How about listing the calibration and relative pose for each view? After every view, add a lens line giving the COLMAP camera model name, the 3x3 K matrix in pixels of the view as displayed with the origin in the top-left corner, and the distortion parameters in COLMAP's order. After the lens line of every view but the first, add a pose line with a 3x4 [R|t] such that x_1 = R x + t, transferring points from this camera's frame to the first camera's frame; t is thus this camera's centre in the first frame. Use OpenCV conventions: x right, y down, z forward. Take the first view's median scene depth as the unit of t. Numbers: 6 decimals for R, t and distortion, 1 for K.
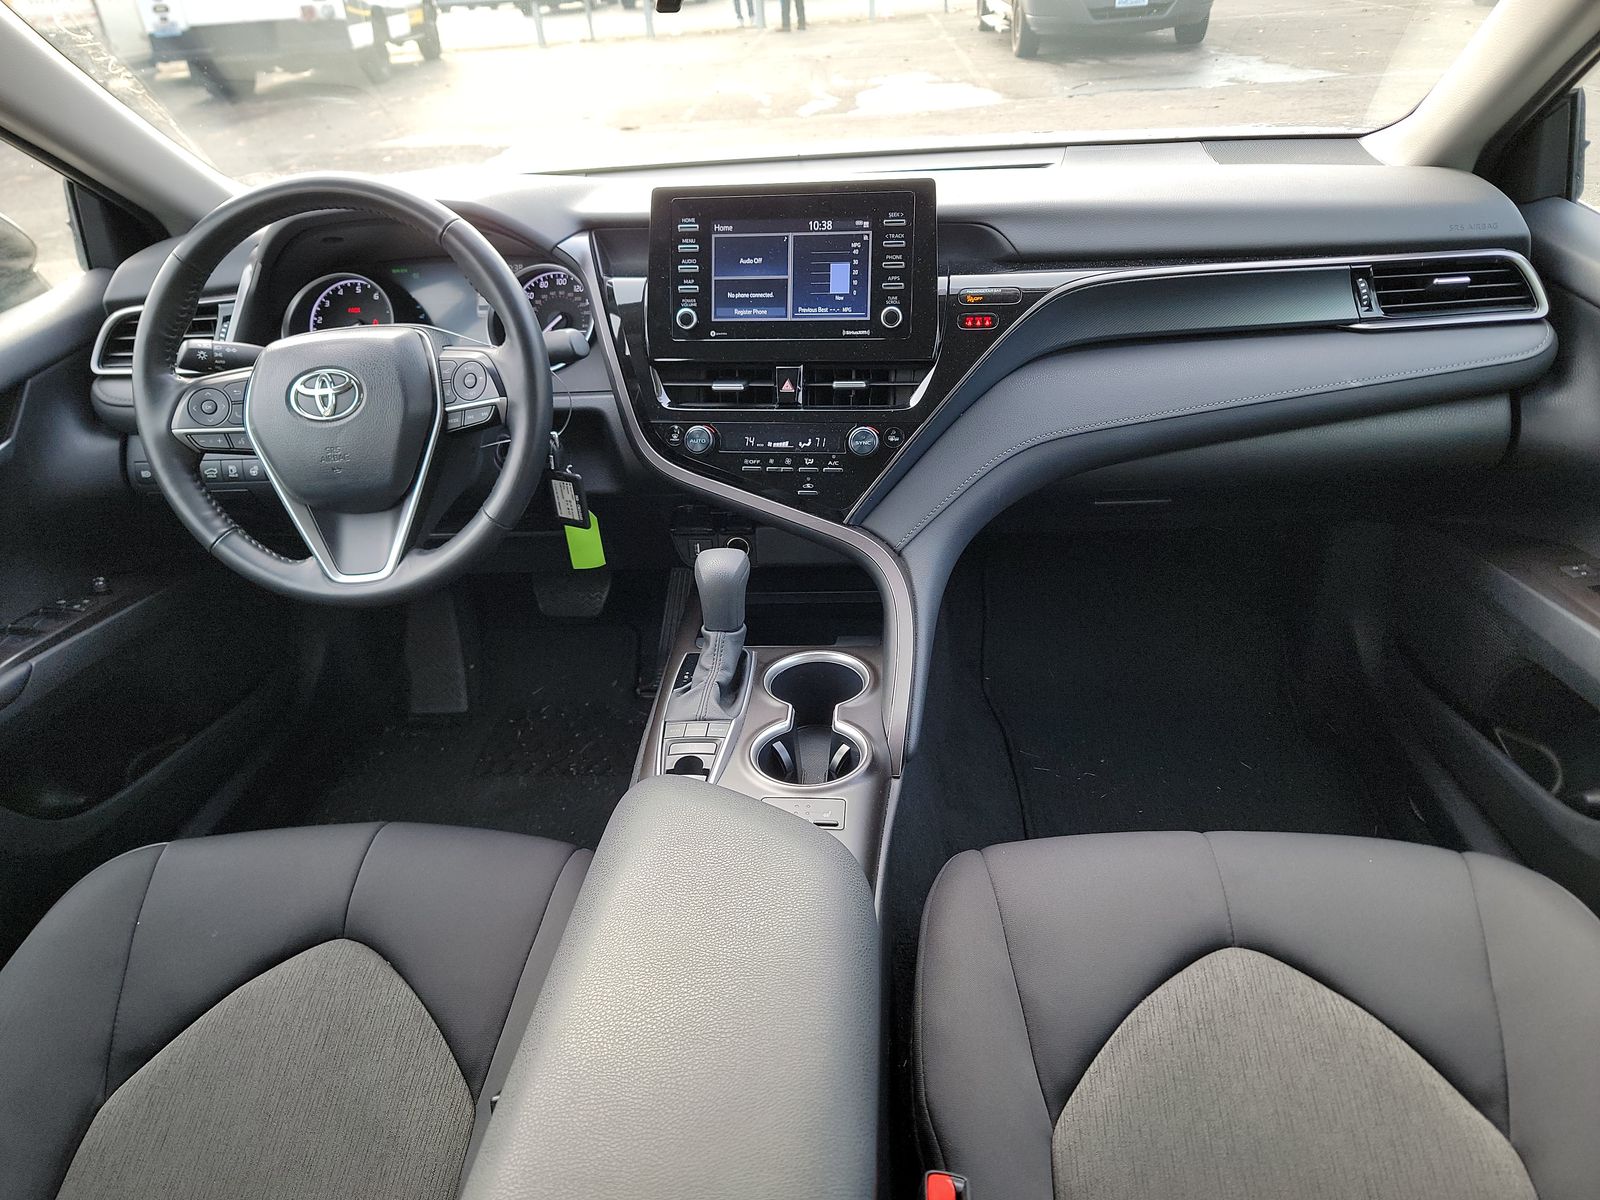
lens RADIAL K [[1128.2, 0, 803.6], [0, 1128.2, 595.5], [0, 0, 1]] dist [0.010018, -0.003951]
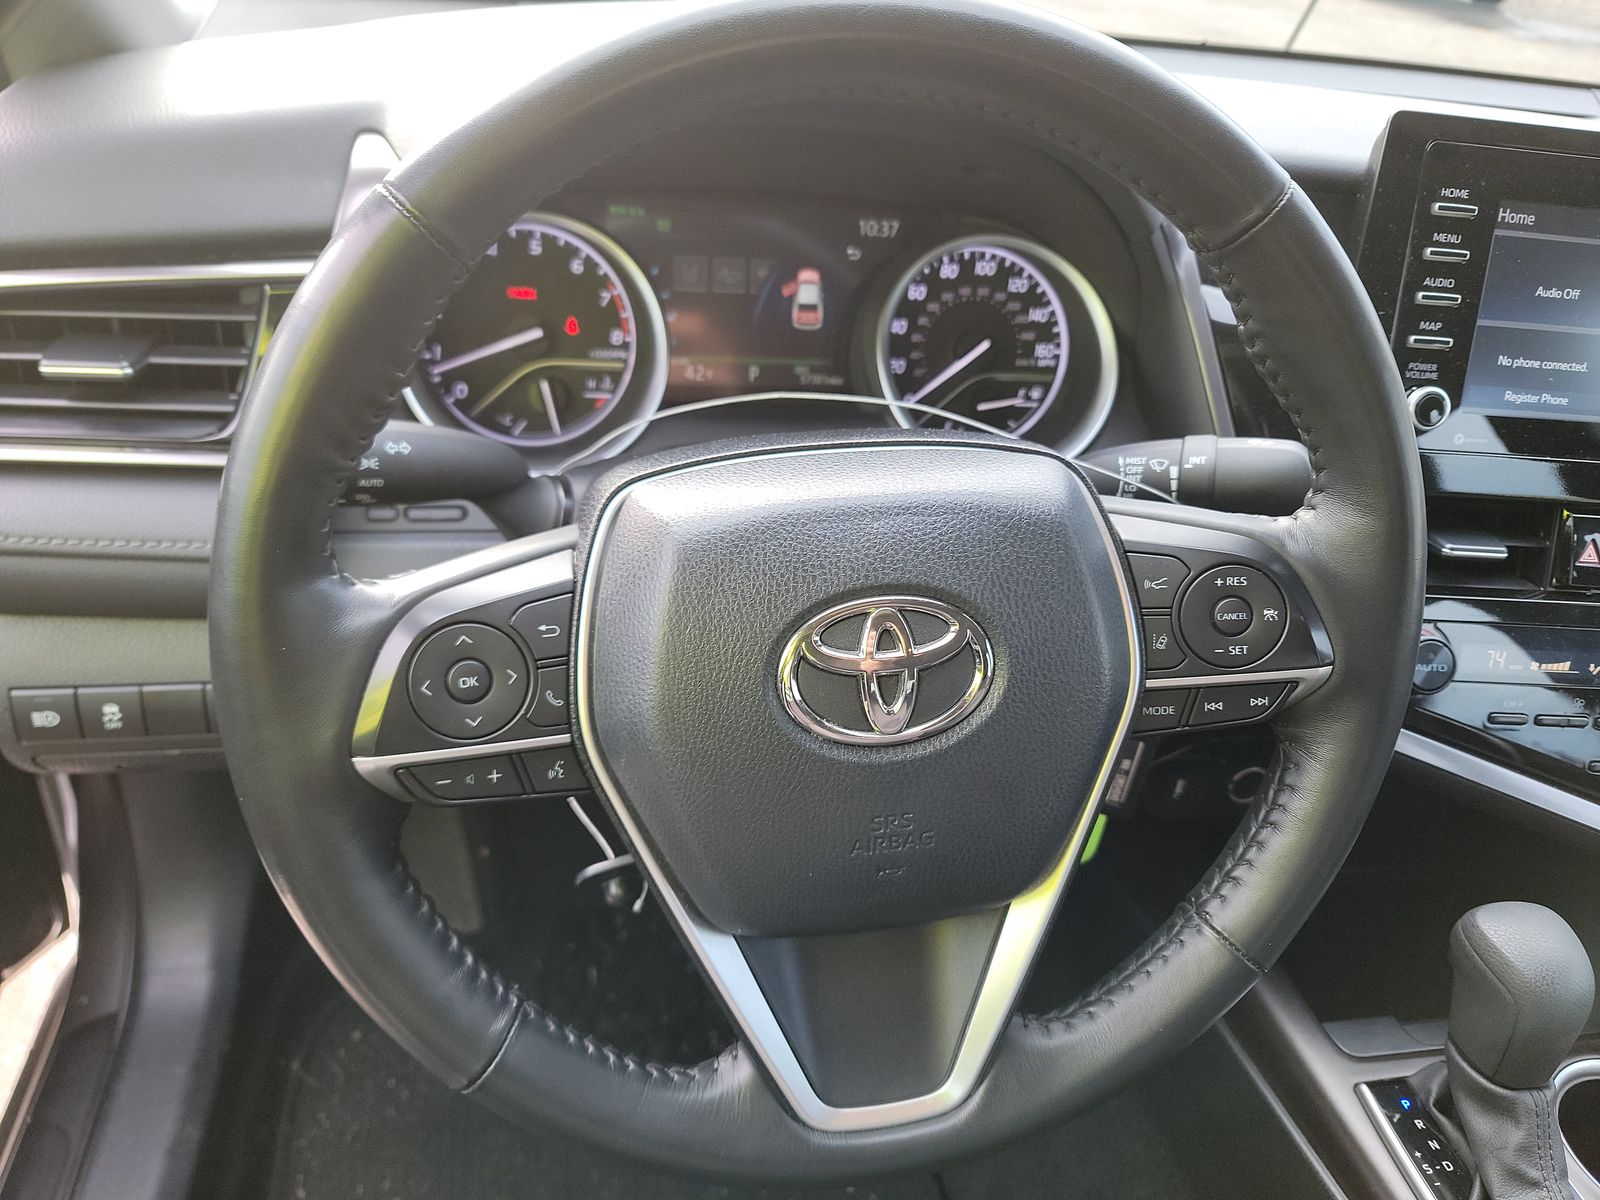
lens RADIAL K [[1128.2, 0, 796.0], [0, 1128.2, 606.0], [0, 0, 1]] dist [0.010018, -0.003951]
pose [[0.951561, -0.017899, 0.306938, -0.500851], [-0.016319, 0.993957, 0.108554, -0.210101], [-0.307026, -0.108304, 0.945519, 0.626727]]
